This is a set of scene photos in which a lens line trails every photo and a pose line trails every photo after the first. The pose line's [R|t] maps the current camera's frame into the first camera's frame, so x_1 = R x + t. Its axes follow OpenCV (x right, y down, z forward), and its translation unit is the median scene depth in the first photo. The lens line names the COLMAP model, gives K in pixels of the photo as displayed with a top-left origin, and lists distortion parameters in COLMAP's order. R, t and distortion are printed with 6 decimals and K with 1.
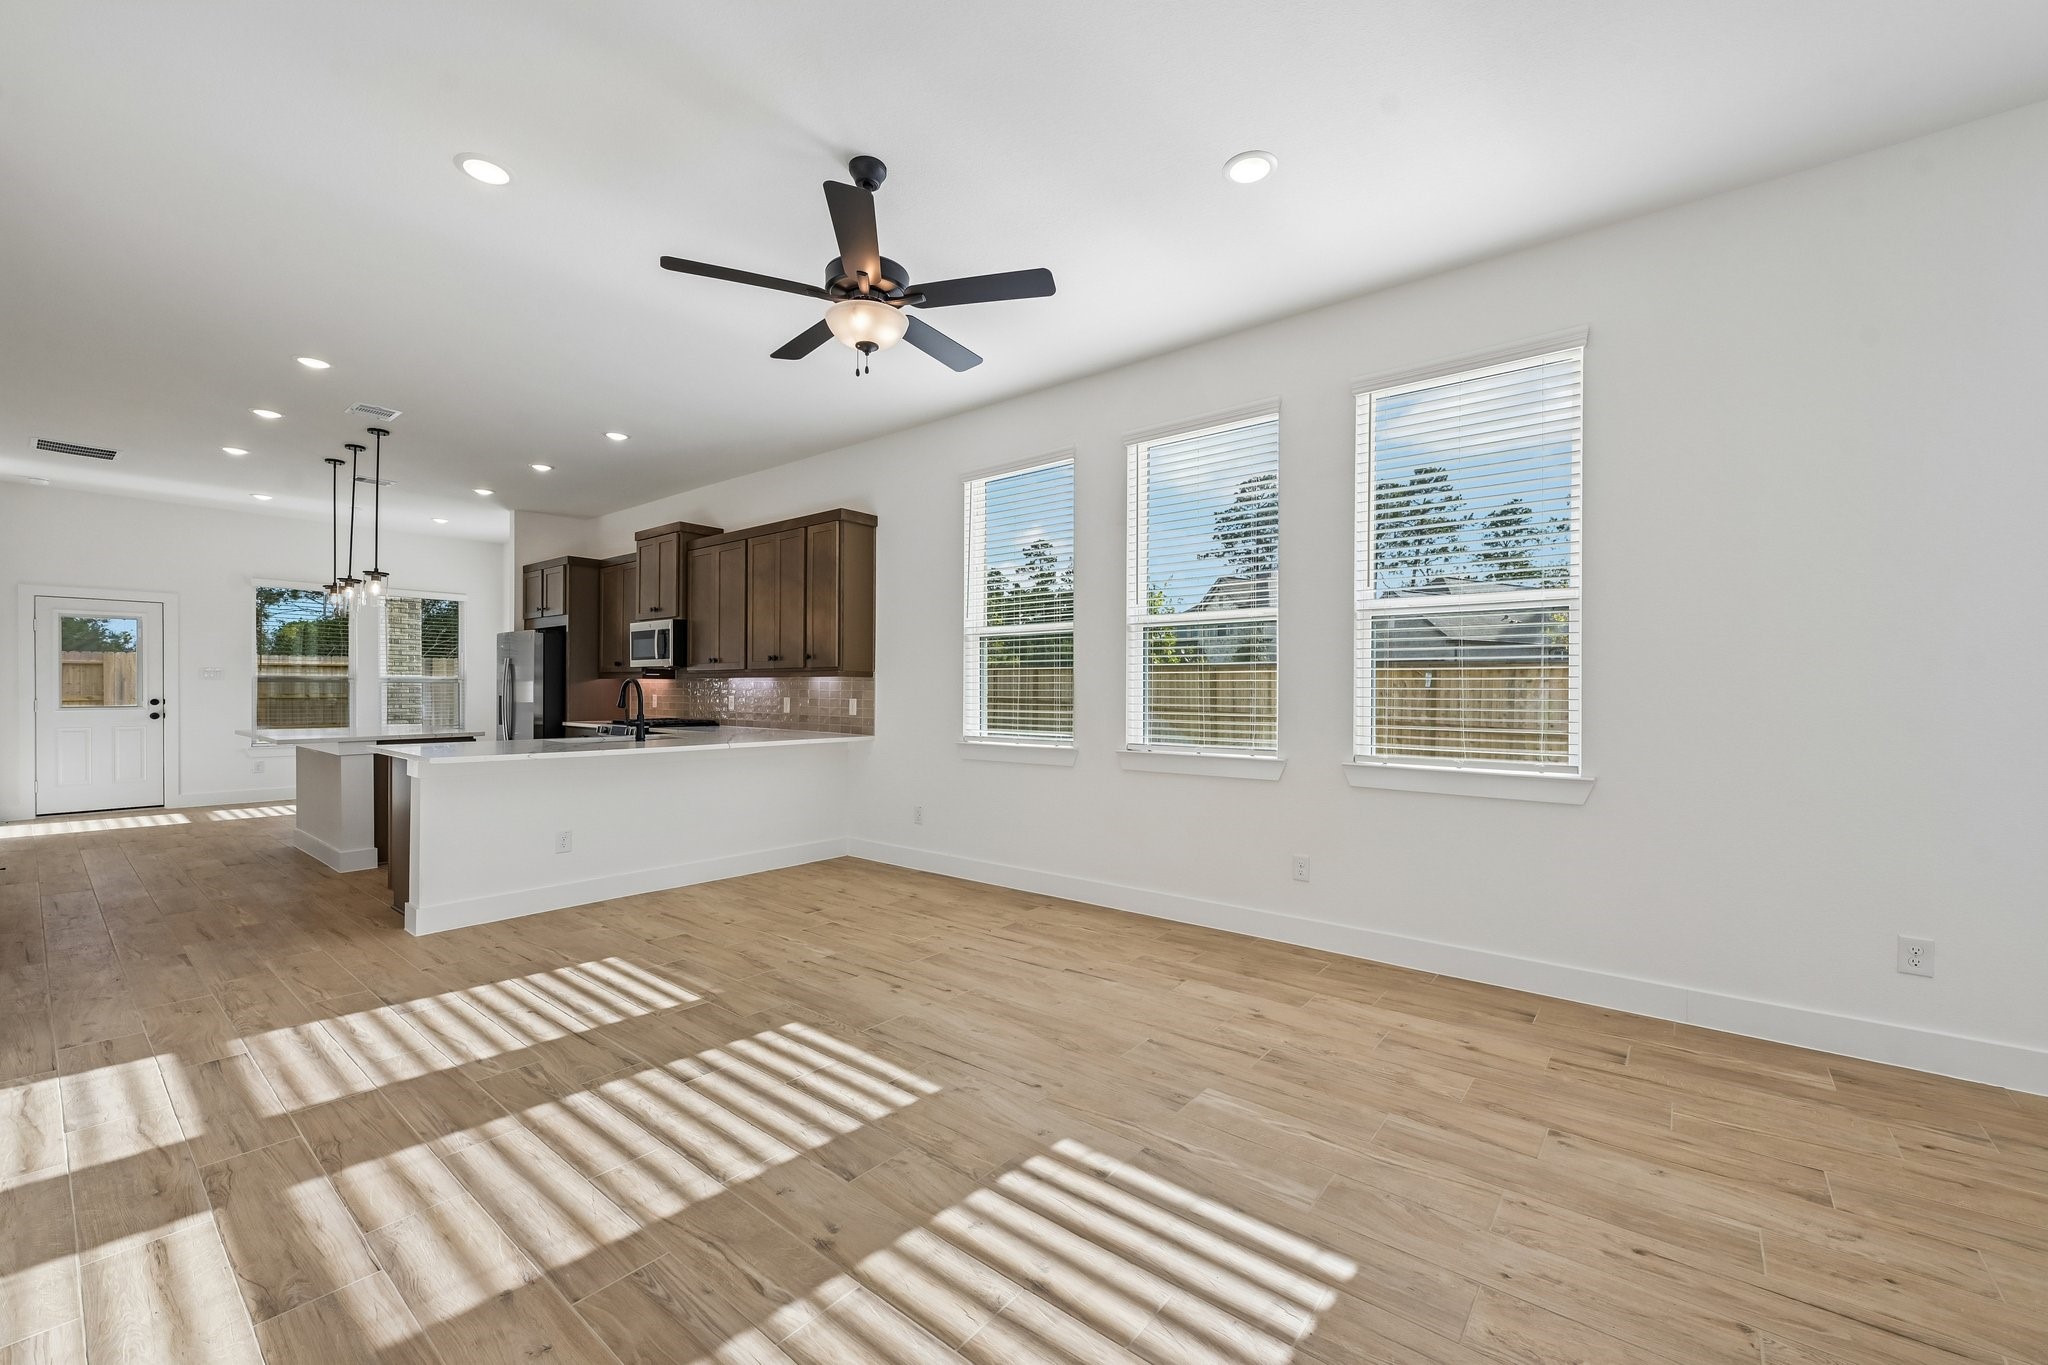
lens RADIAL K [[810.8, 0, 1021.1], [0, 810.8, 688.4], [0, 0, 1]] dist [0.001752, -0.000071]
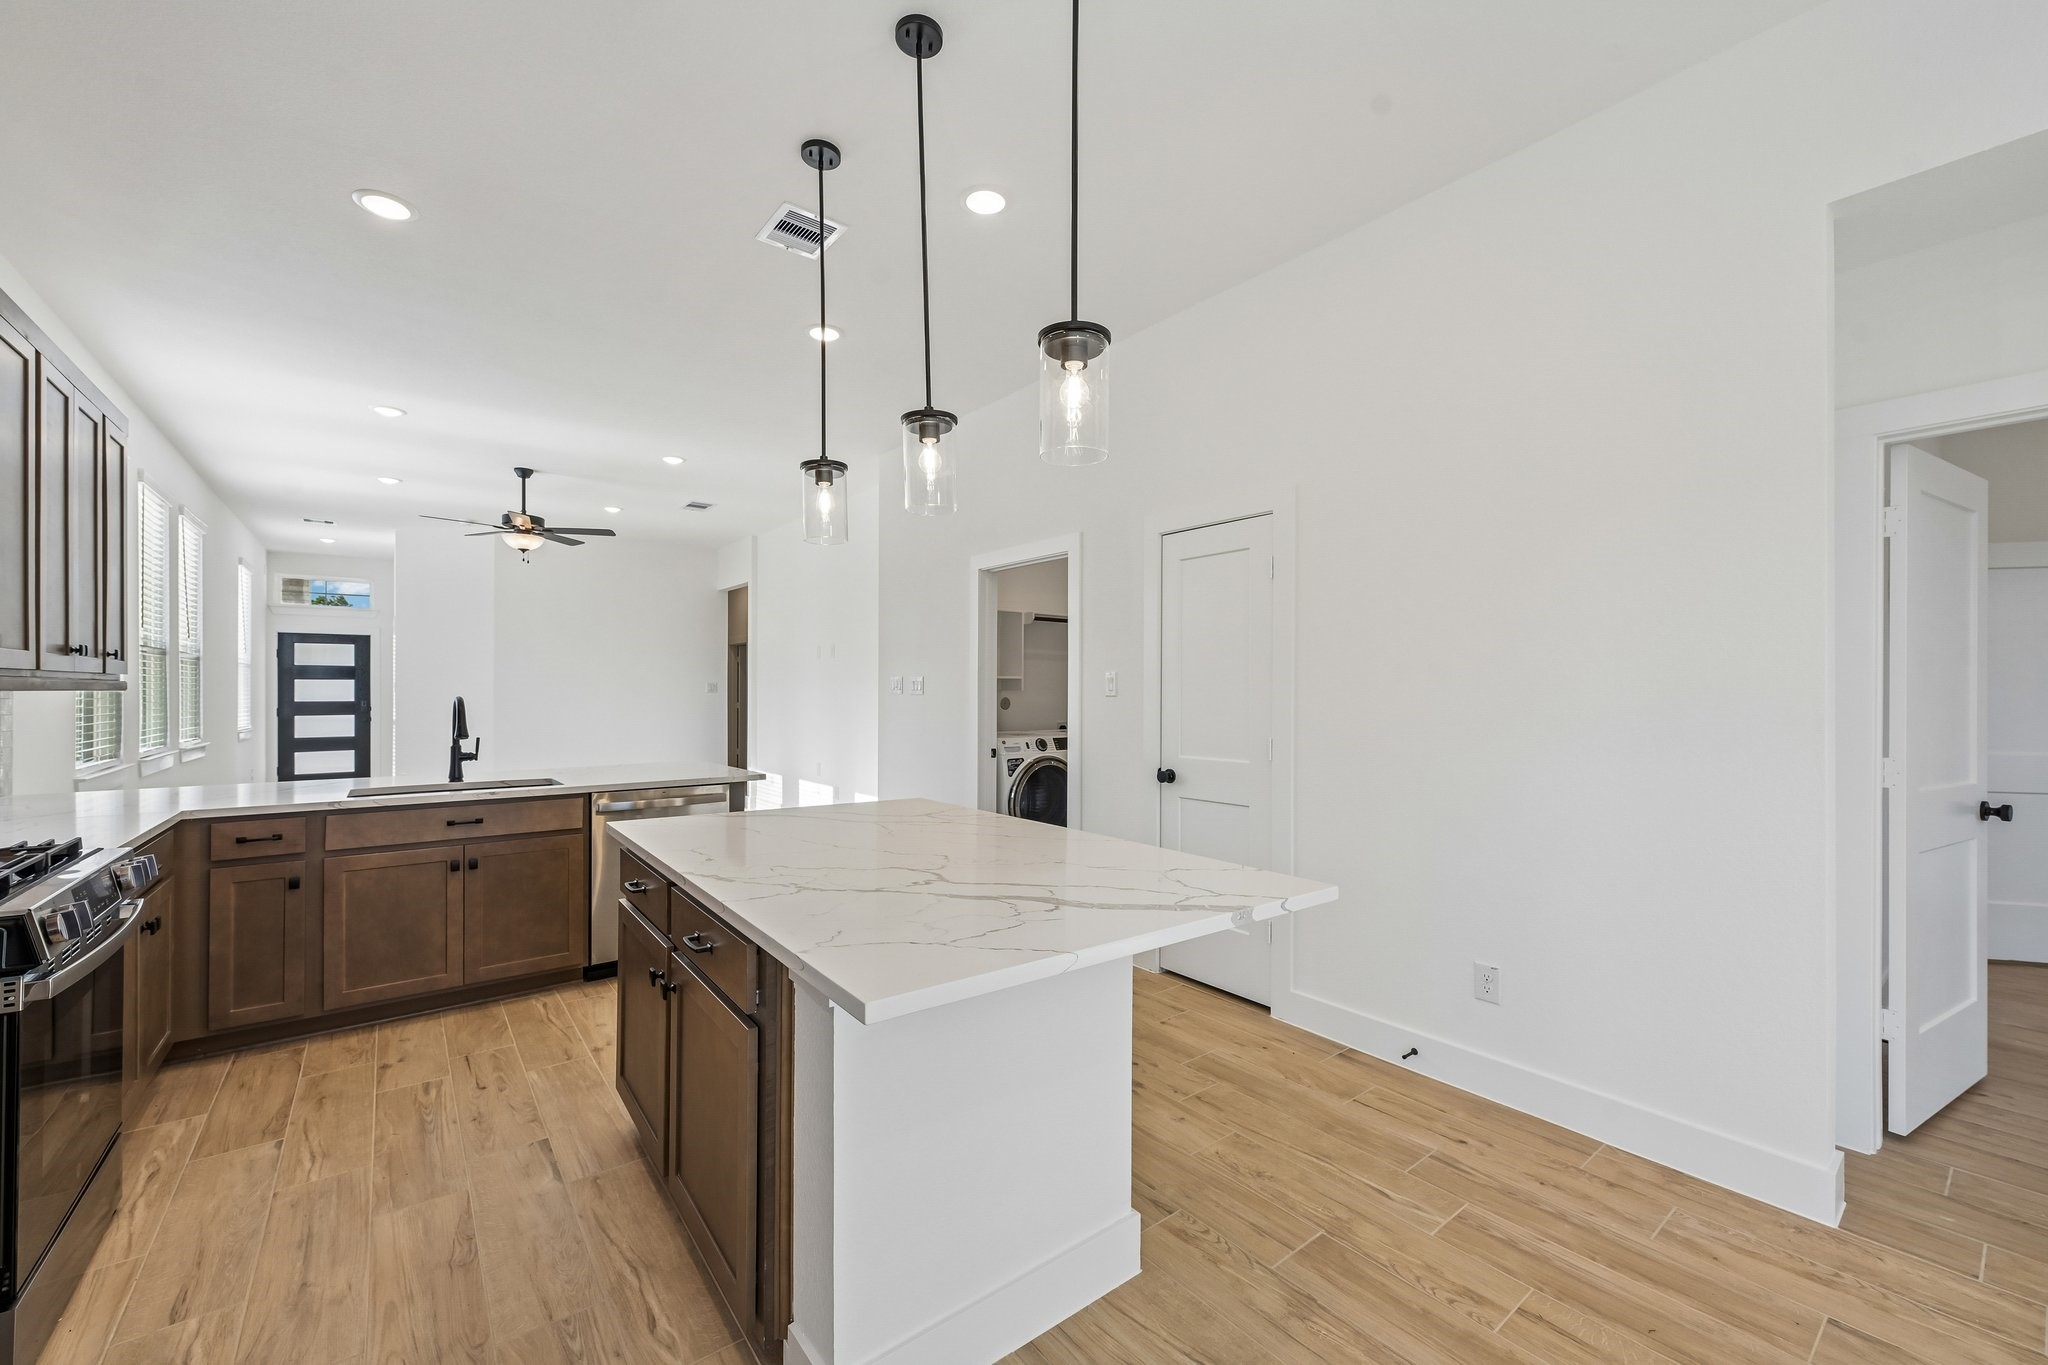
lens RADIAL K [[810.8, 0, 1020.8], [0, 810.8, 690.3], [0, 0, 1]] dist [0.001752, -0.000071]
pose [[-0.973882, -0.000727, 0.227054, -0.902658], [-0.000366, 0.999999, 0.001633, -0.014346], [-0.227055, 0.001507, -0.973881, 1.274315]]
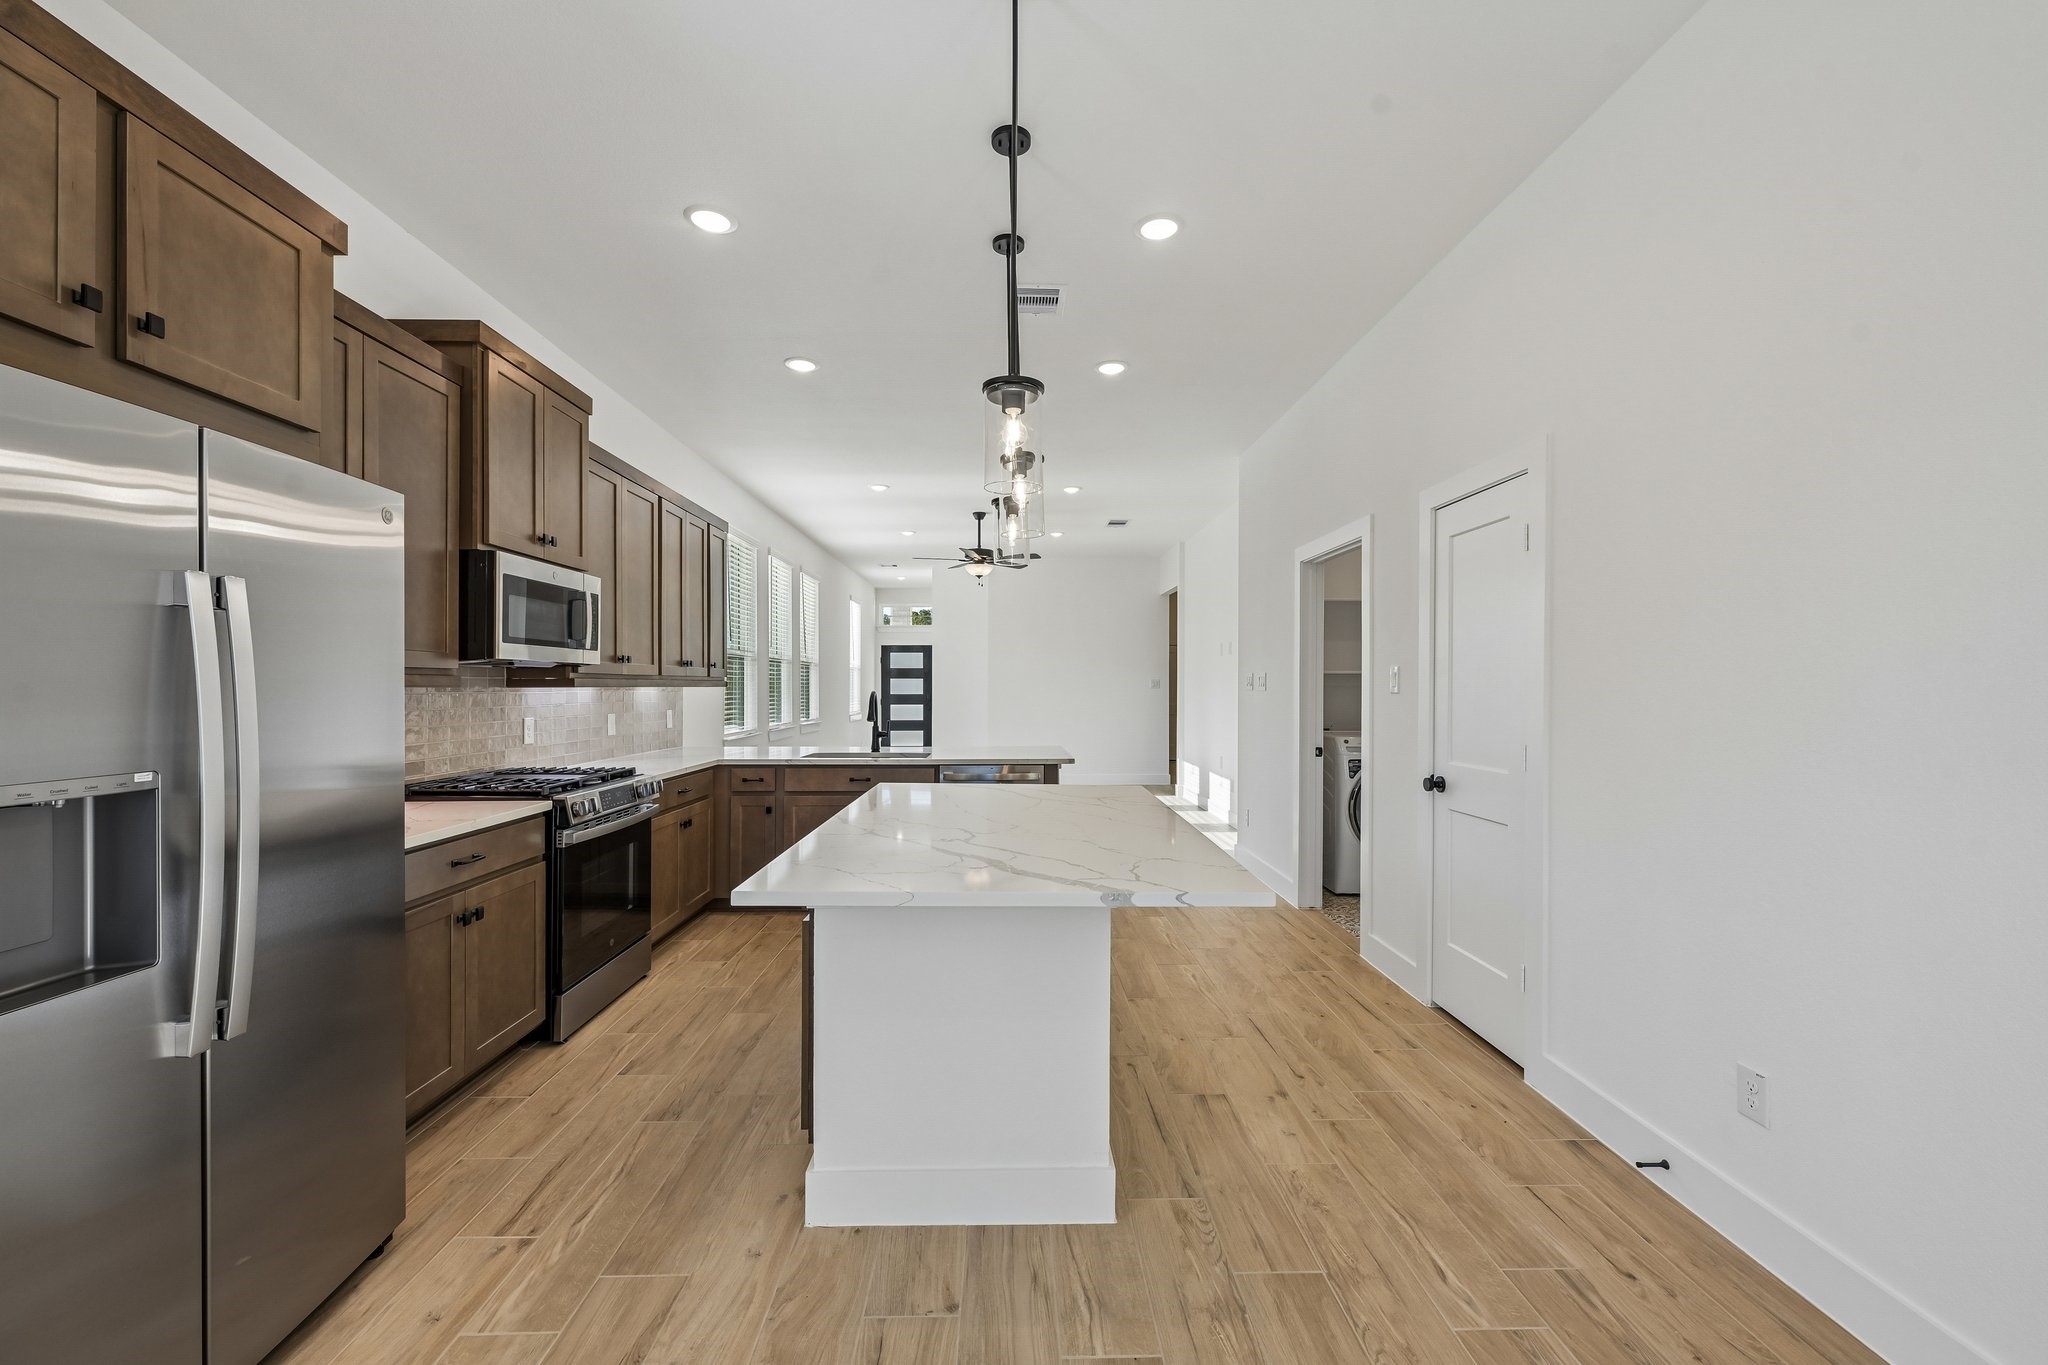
lens RADIAL K [[810.8, 0, 1023.3], [0, 810.8, 686.6], [0, 0, 1]] dist [0.001752, -0.000071]
pose [[-0.648570, -0.000969, 0.761154, -1.093576], [0.000942, 0.999997, 0.002076, -0.014780], [-0.761154, 0.002064, -0.648568, 1.213467]]
